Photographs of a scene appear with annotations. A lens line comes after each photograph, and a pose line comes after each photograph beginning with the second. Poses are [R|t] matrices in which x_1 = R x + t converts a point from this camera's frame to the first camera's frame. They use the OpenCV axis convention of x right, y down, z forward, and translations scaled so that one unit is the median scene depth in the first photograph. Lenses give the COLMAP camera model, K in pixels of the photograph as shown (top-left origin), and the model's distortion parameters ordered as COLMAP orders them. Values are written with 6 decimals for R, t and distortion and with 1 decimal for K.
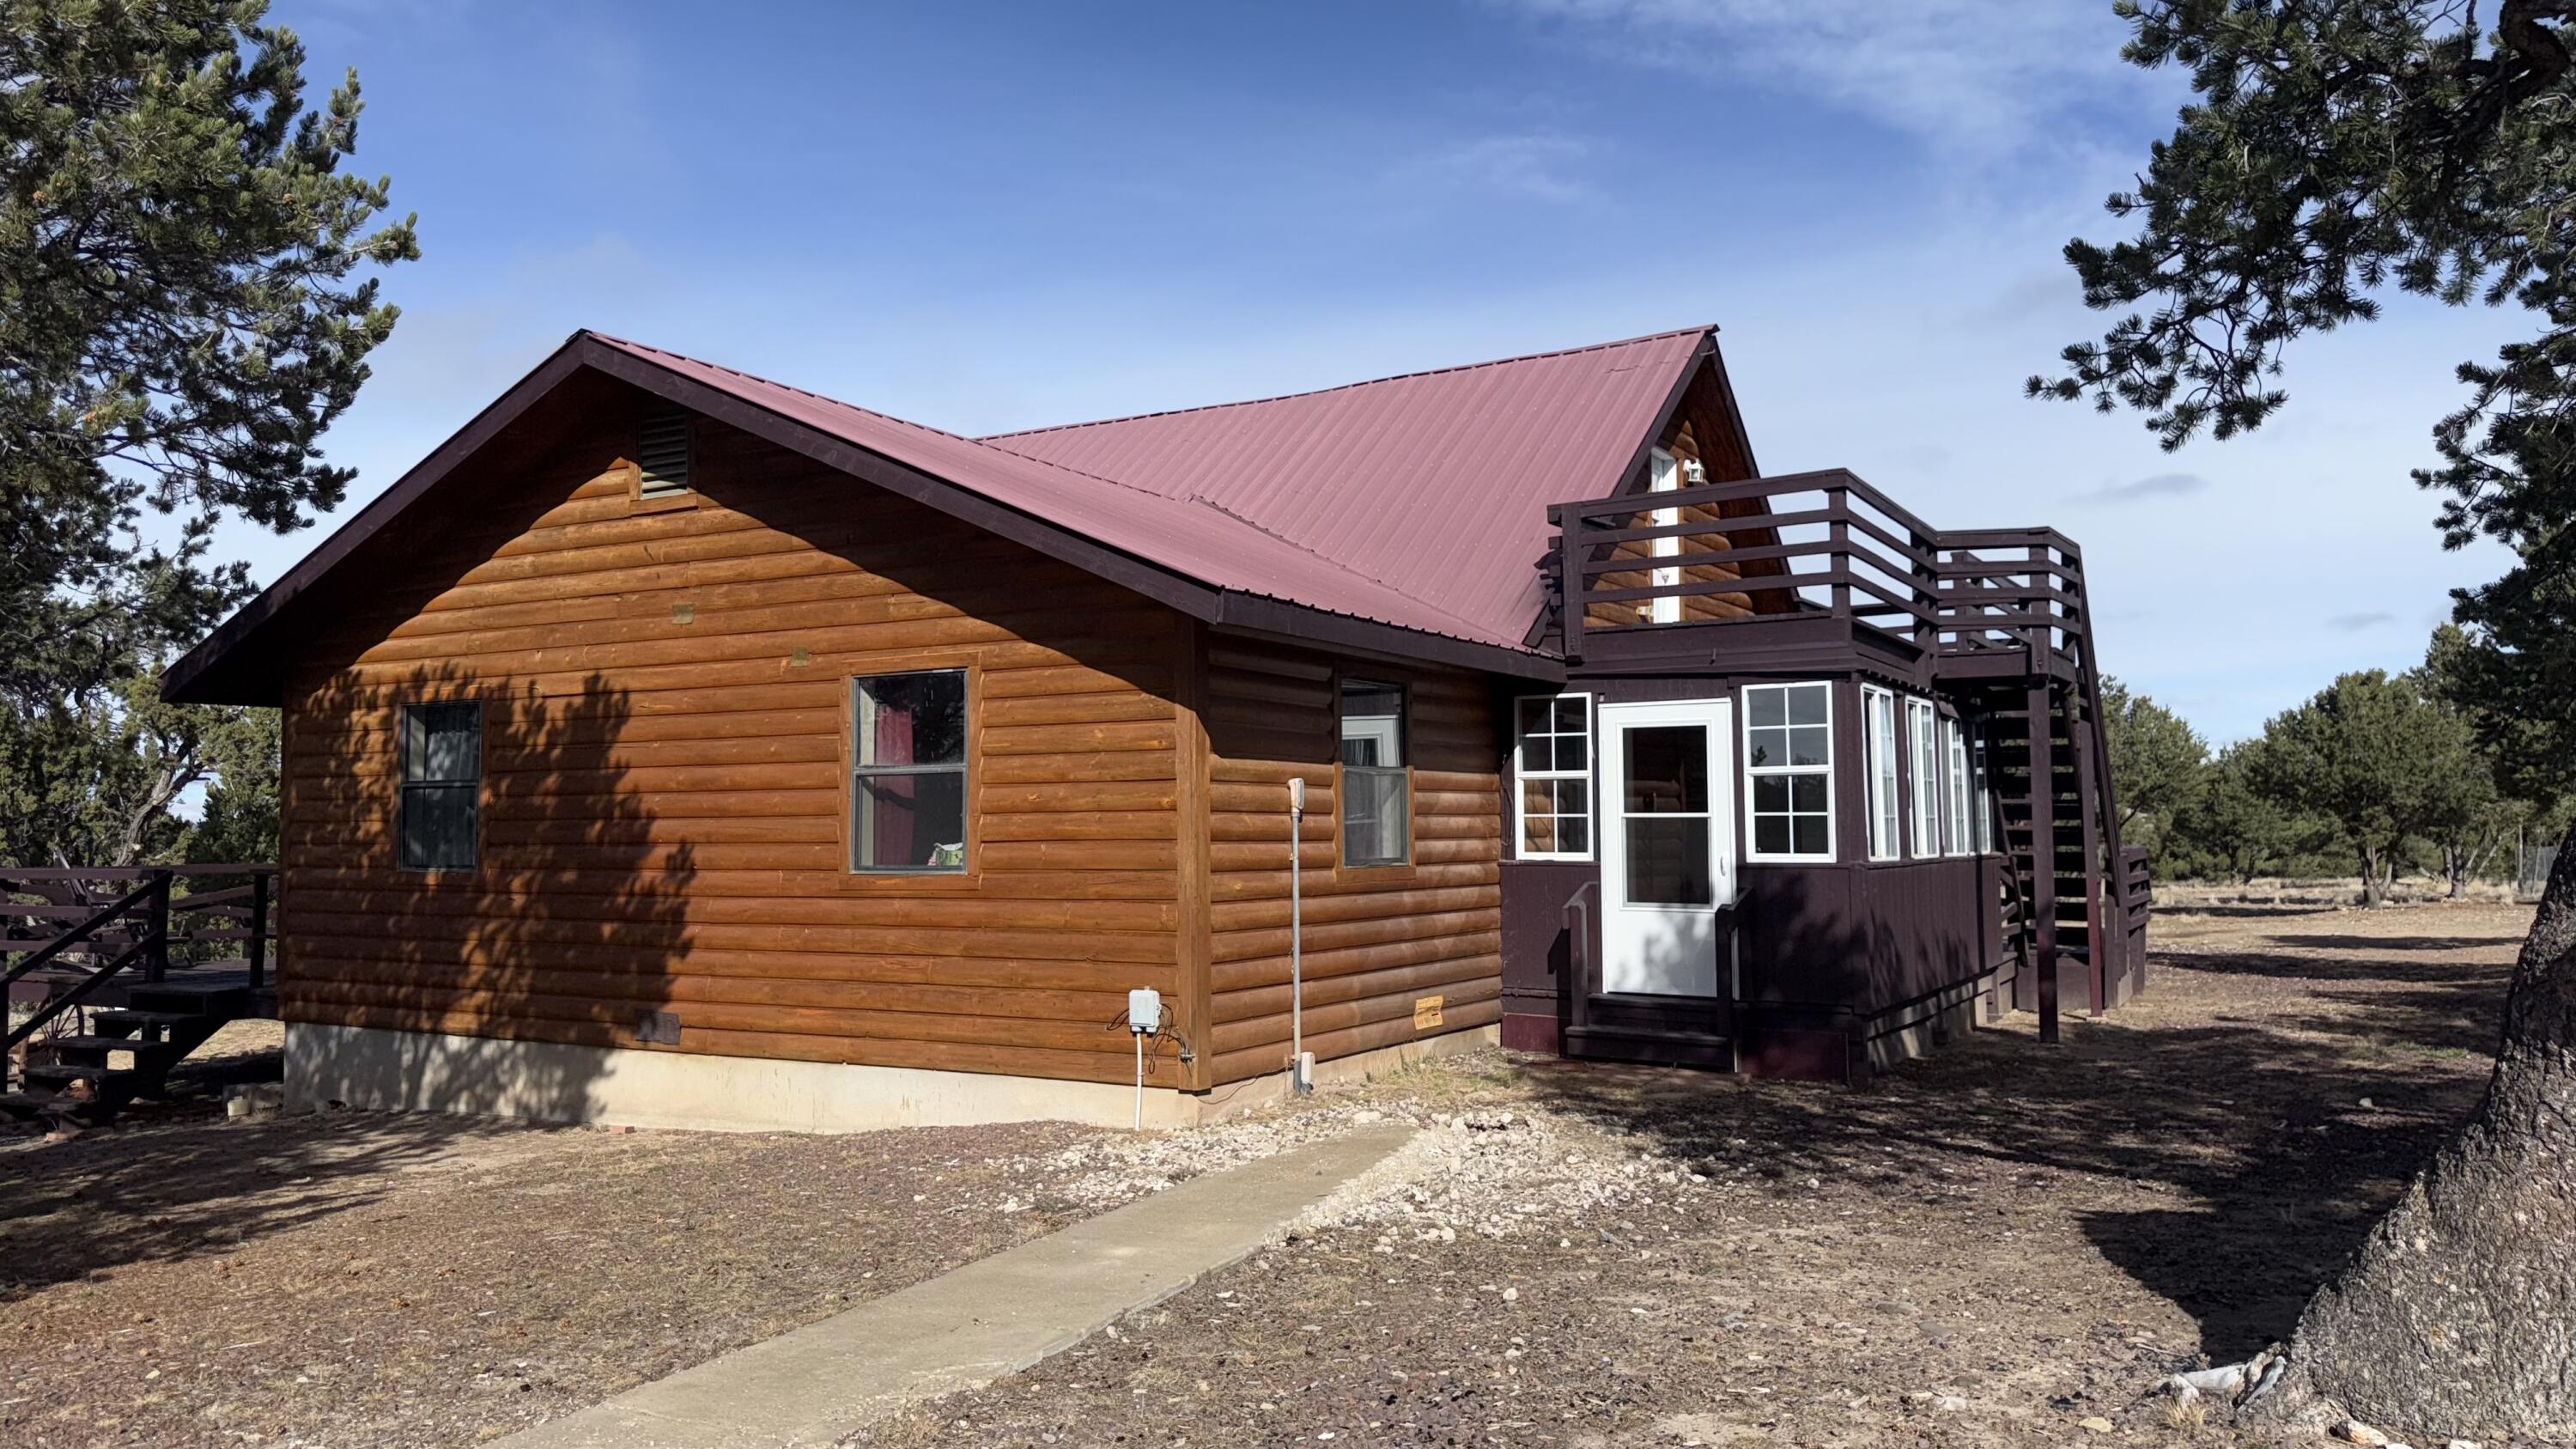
lens RADIAL K [[1863.8, 0, 1288.2], [0, 1863.8, 718.3], [0, 0, 1]] dist [-0.007964, -0.001319]
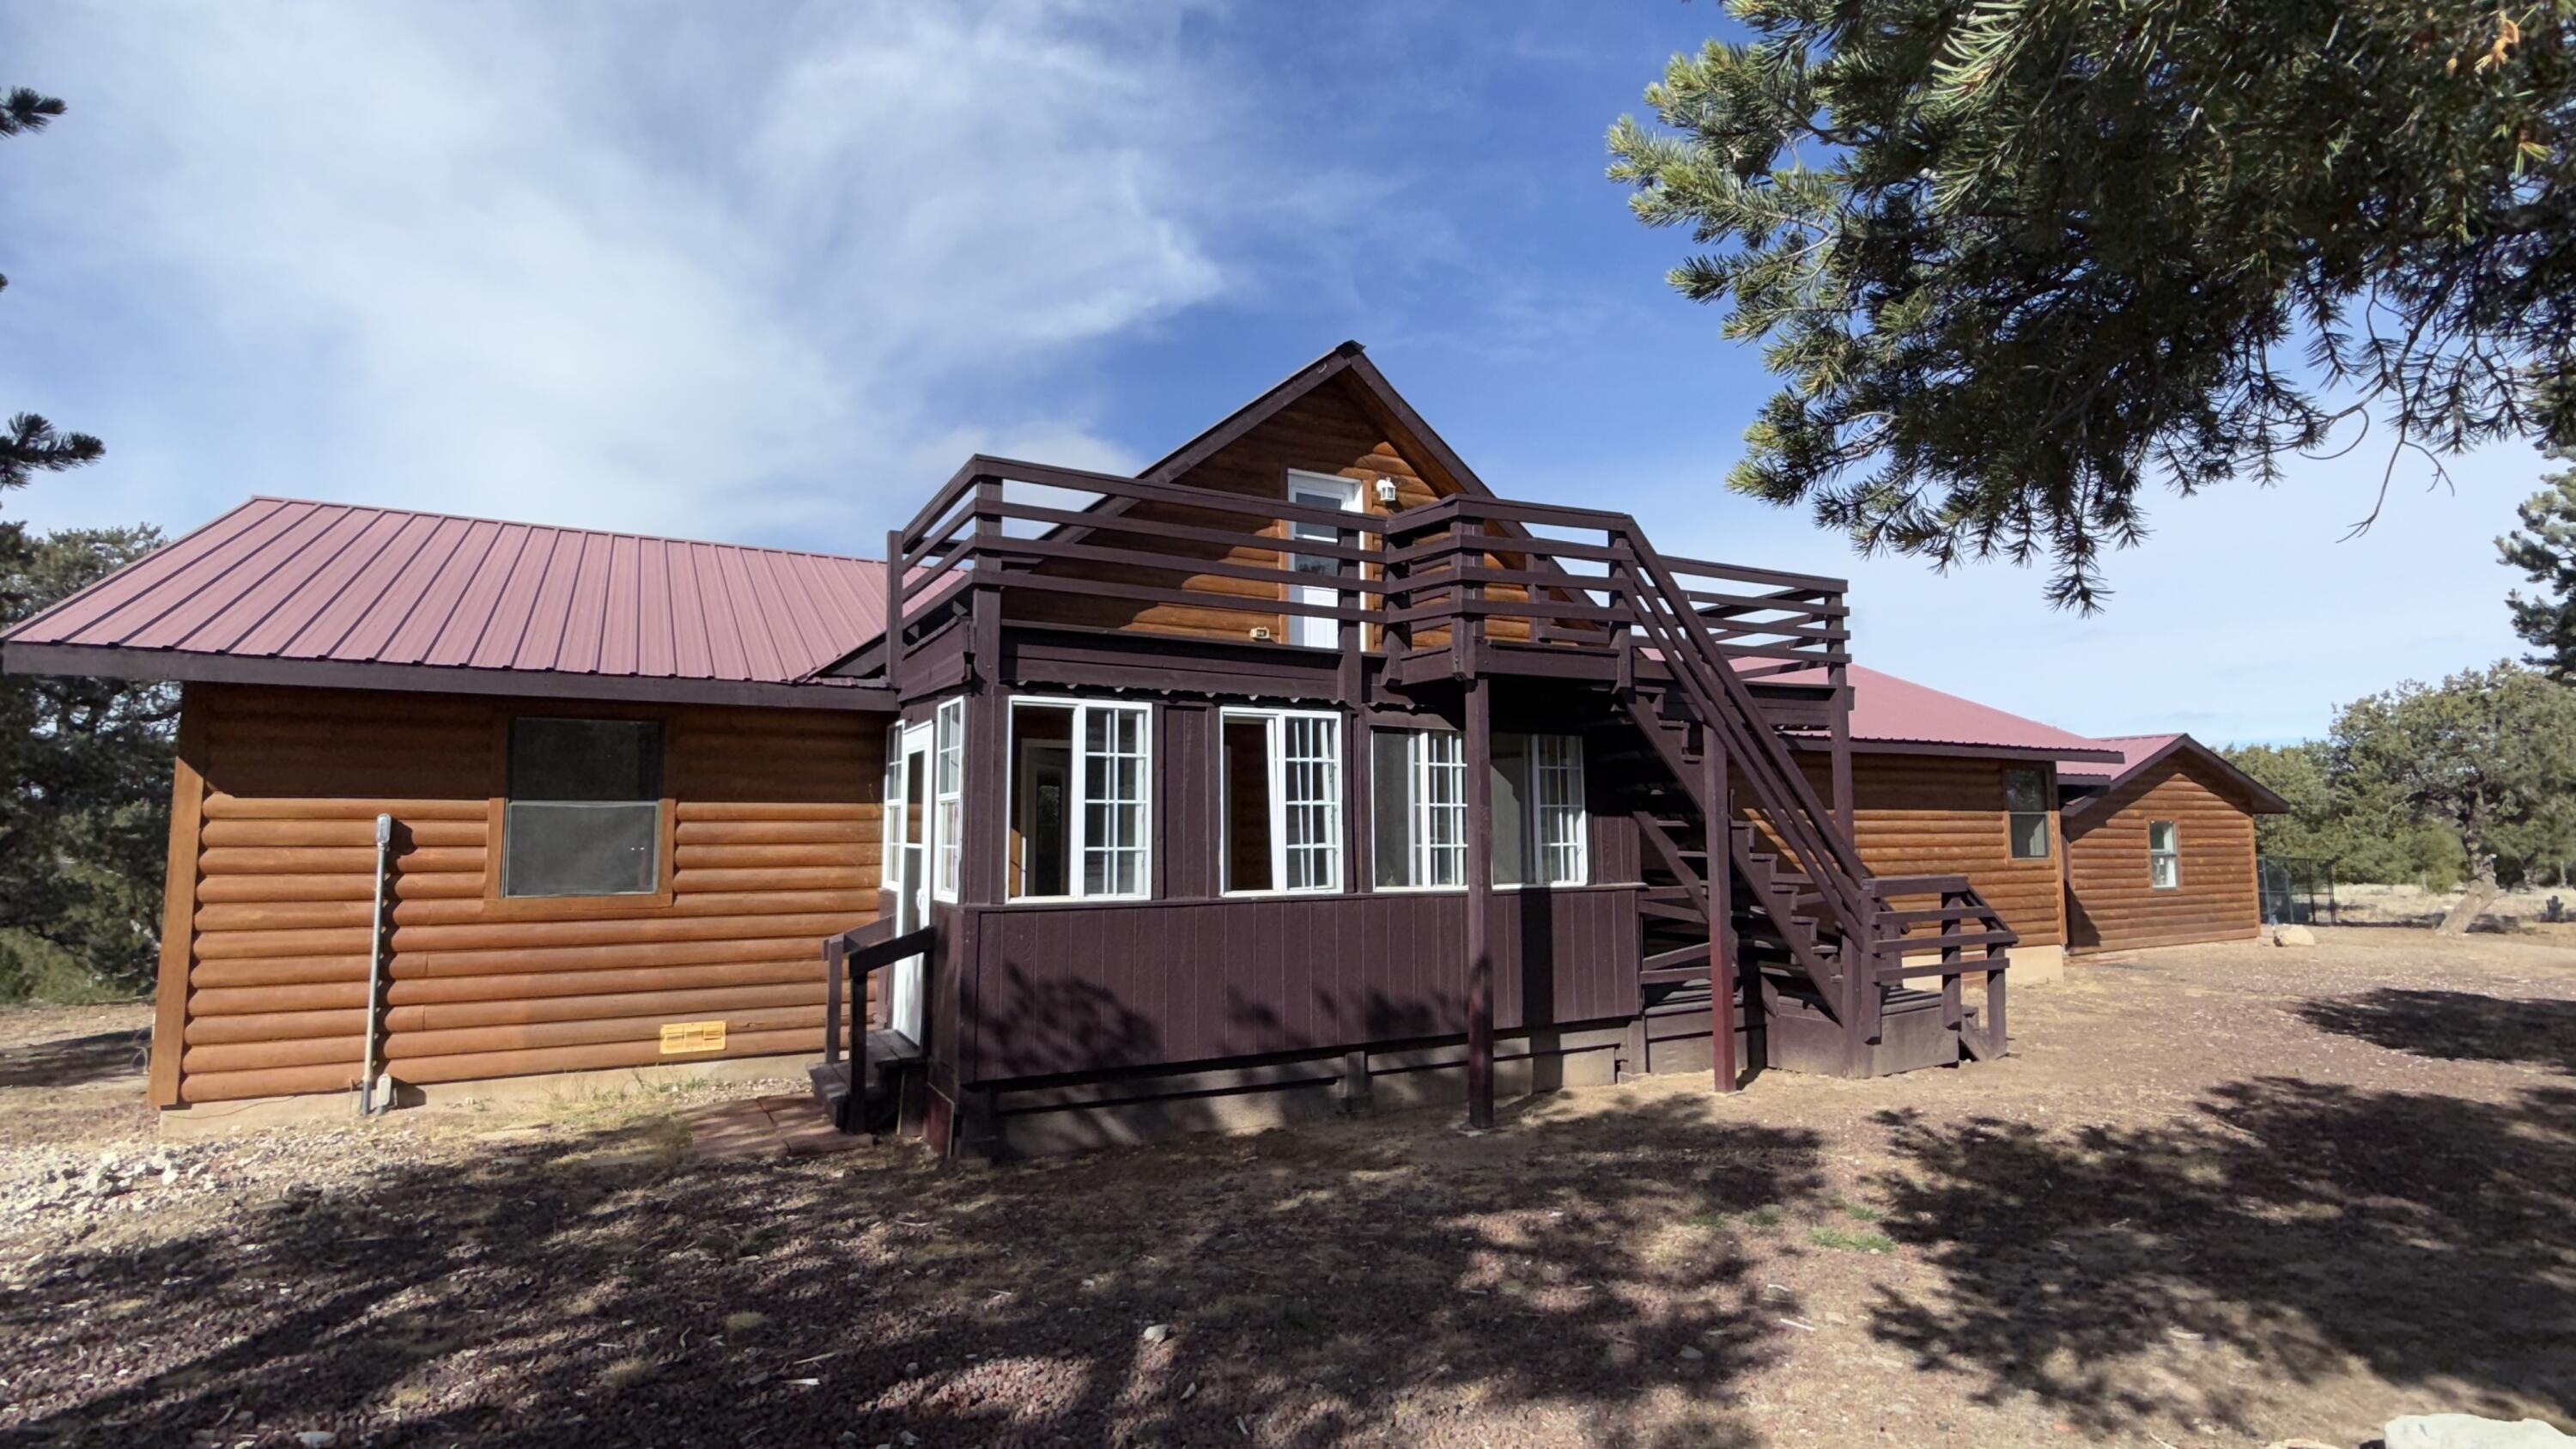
lens RADIAL K [[1297.3, 0, 1283.0], [0, 1297.3, 703.6], [0, 0, 1]] dist [0.001378, -0.002198]
pose [[0.867415, -0.046732, -0.495387, 0.789713], [0.027897, 0.998581, -0.045354, 0.016010], [0.496803, 0.025522, 0.867488, 0.582145]]
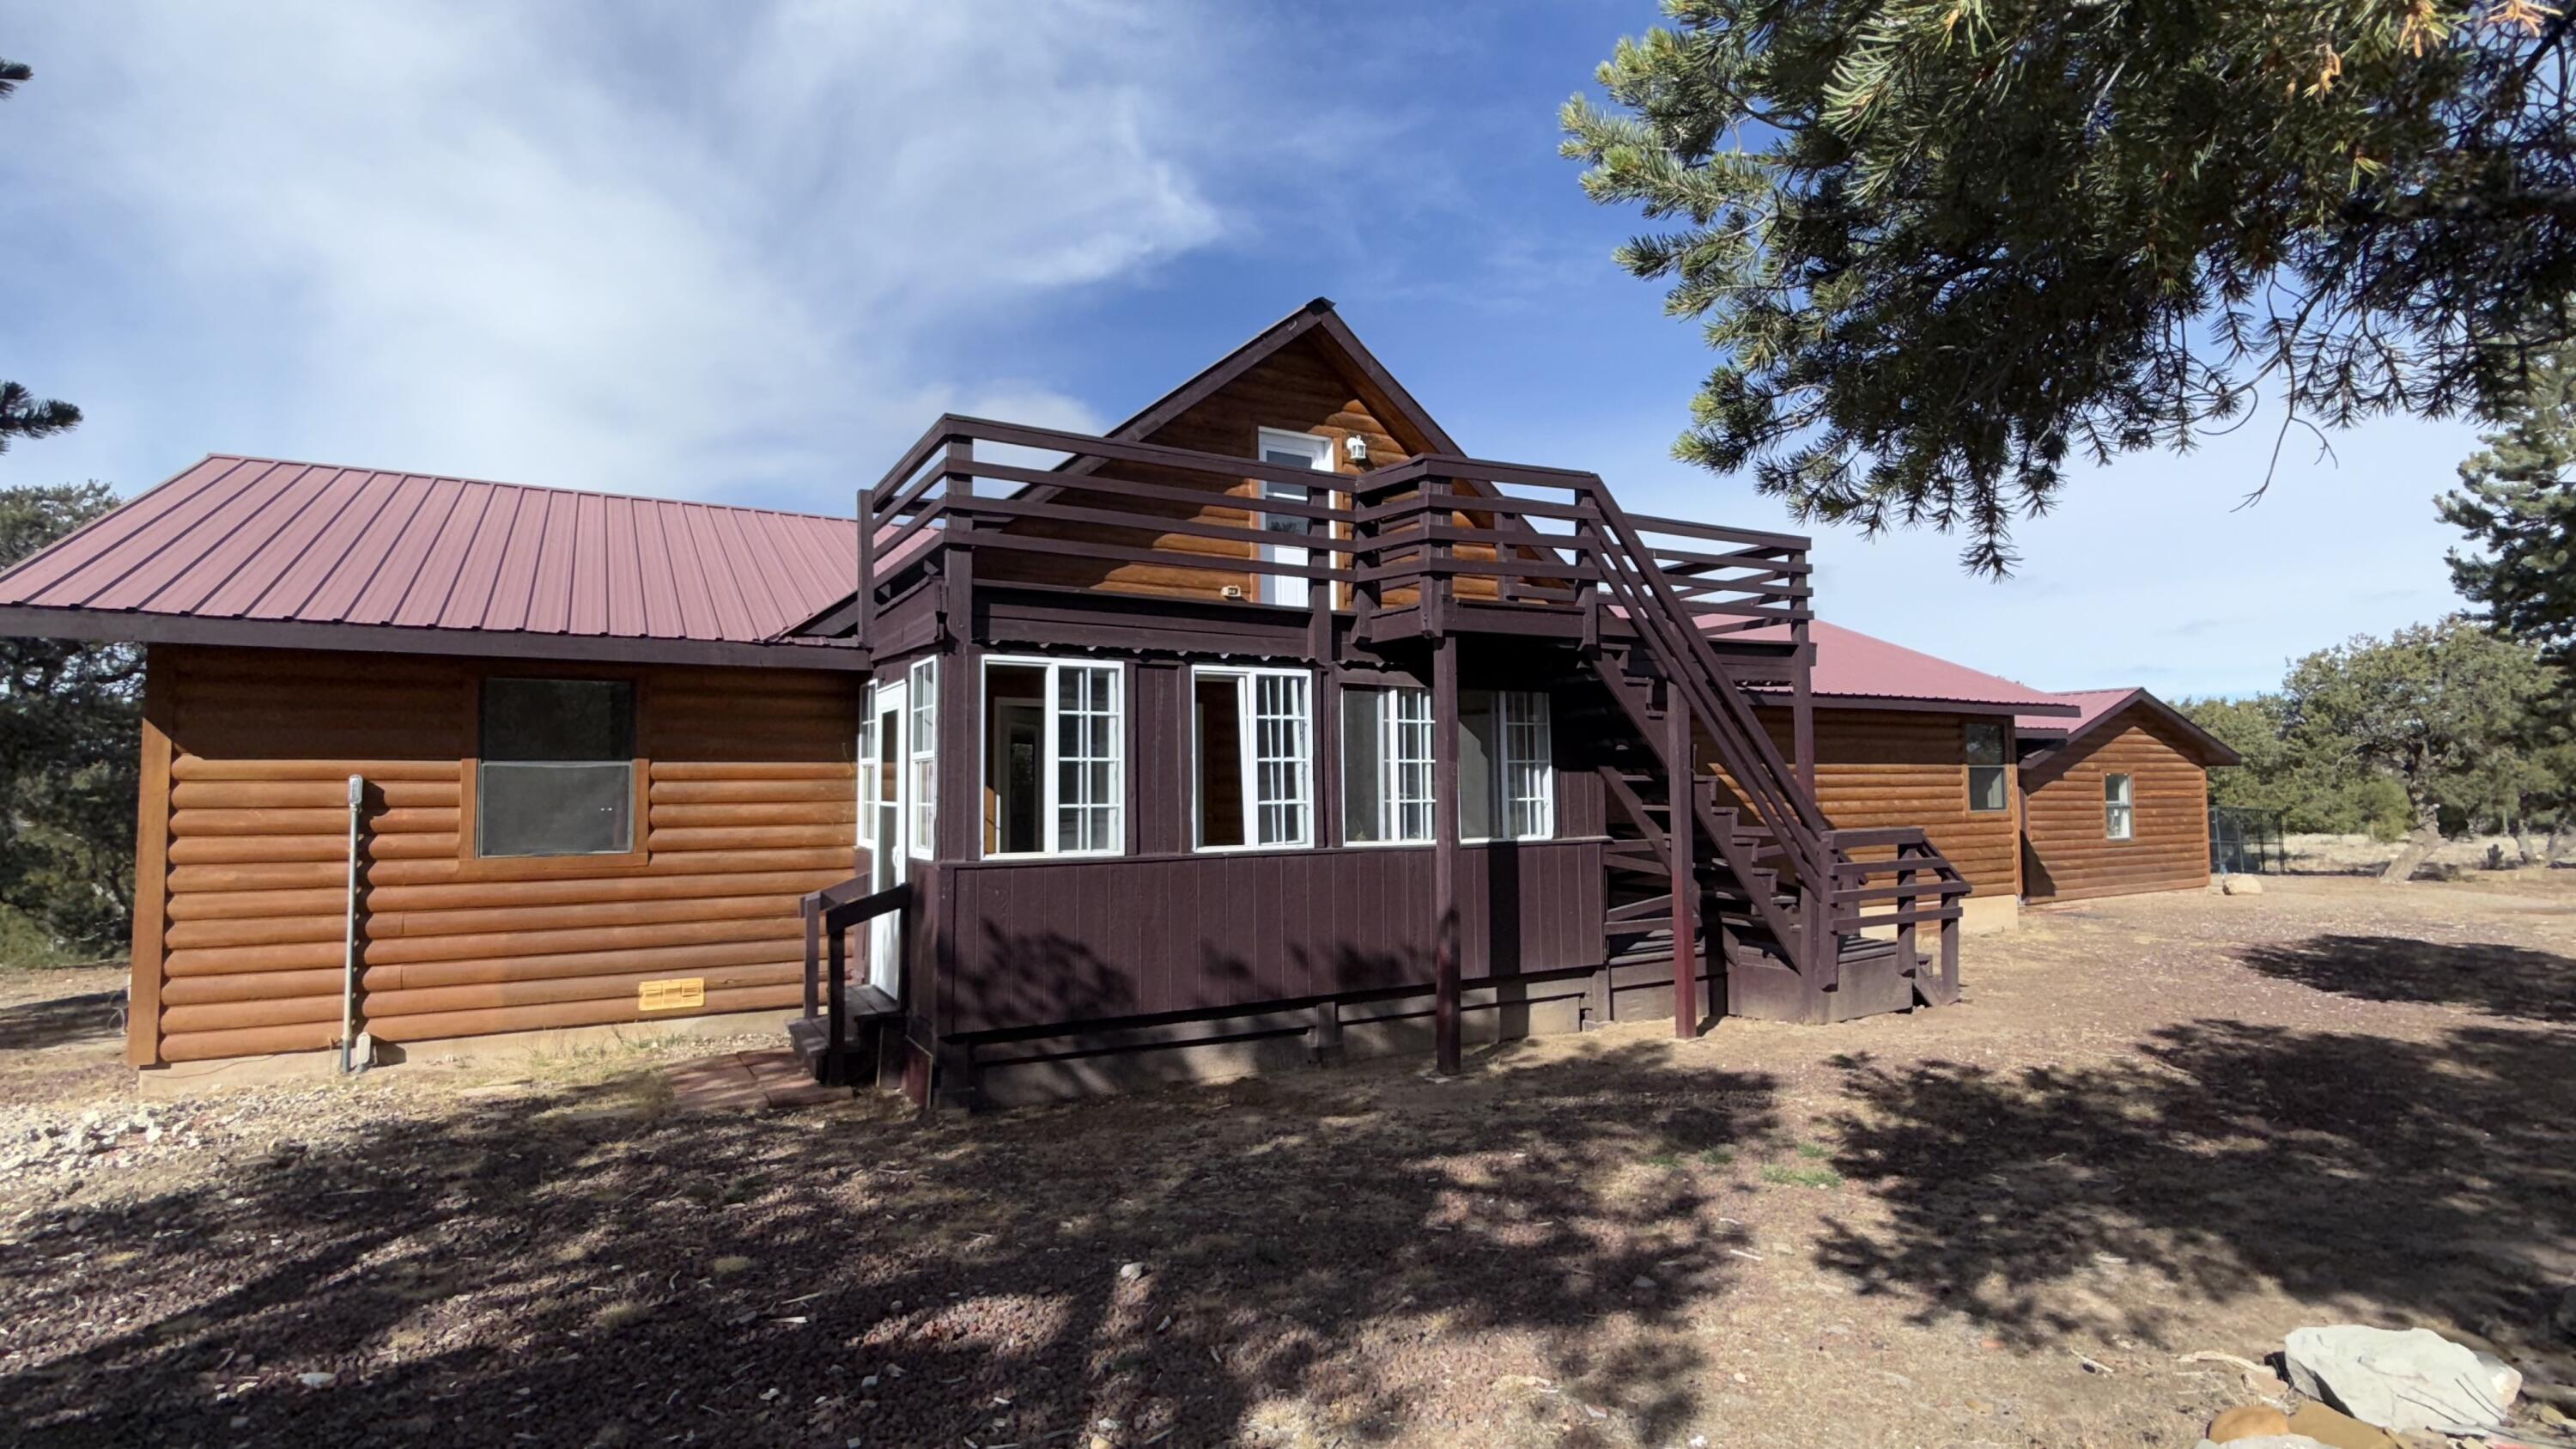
lens RADIAL K [[1297.3, 0, 1279.0], [0, 1297.3, 713.4], [0, 0, 1]] dist [0.001378, -0.002198]
pose [[0.875745, -0.030101, -0.481834, 0.793301], [0.032079, 0.999477, -0.004135, 0.015850], [0.481707, -0.011836, 0.876253, 0.577650]]
